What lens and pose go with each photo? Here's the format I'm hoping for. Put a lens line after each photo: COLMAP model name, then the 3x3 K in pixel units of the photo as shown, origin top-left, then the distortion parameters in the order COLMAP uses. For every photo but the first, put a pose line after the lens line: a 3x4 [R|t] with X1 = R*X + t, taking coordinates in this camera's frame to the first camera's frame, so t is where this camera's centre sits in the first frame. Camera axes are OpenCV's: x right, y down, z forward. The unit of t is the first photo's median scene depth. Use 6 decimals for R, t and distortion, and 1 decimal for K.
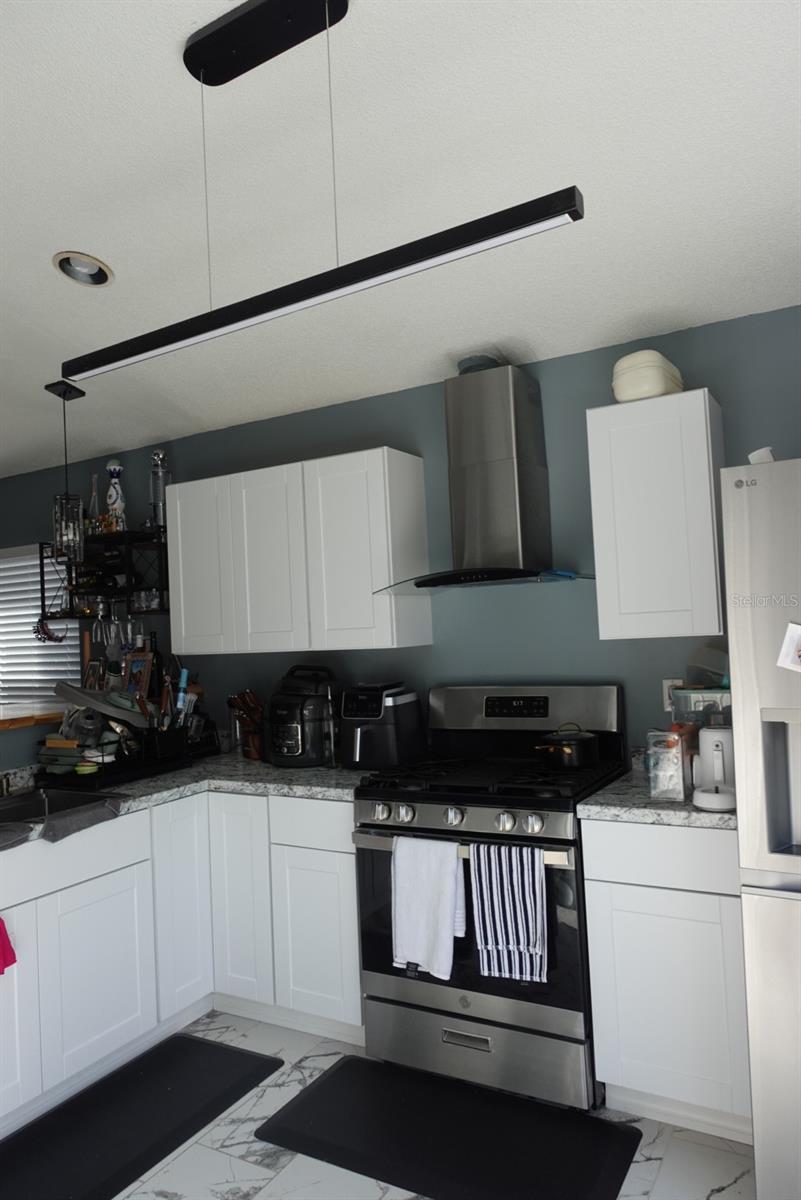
lens RADIAL K [[832.7, 0, 397.9], [0, 832.7, 601.3], [0, 0, 1]] dist [0.004195, -0.001729]
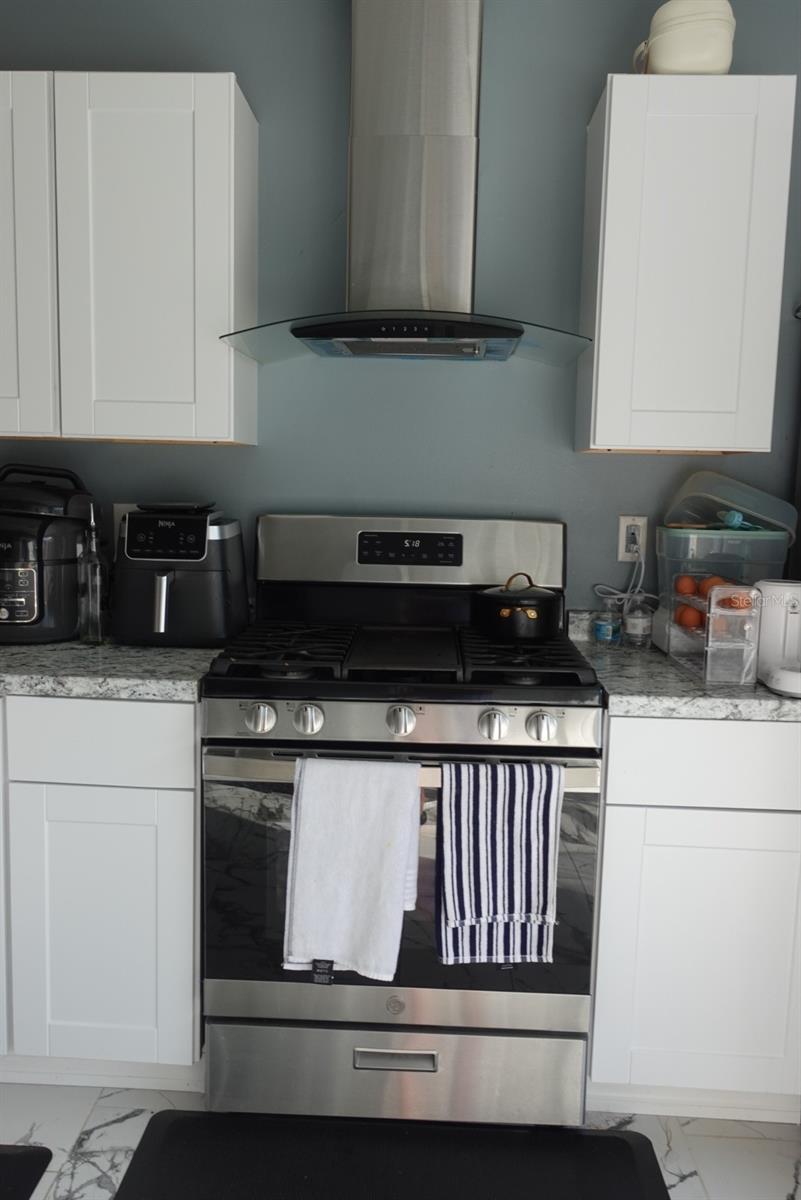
lens RADIAL K [[973.4, 0, 400.5], [0, 973.4, 600.0], [0, 0, 1]] dist [0.000465, 0.006231]
pose [[0.881247, 0.009152, 0.472567, -0.257071], [-0.082287, 0.987515, 0.134325, 0.074777], [-0.465437, -0.157260, 0.870998, 0.386524]]
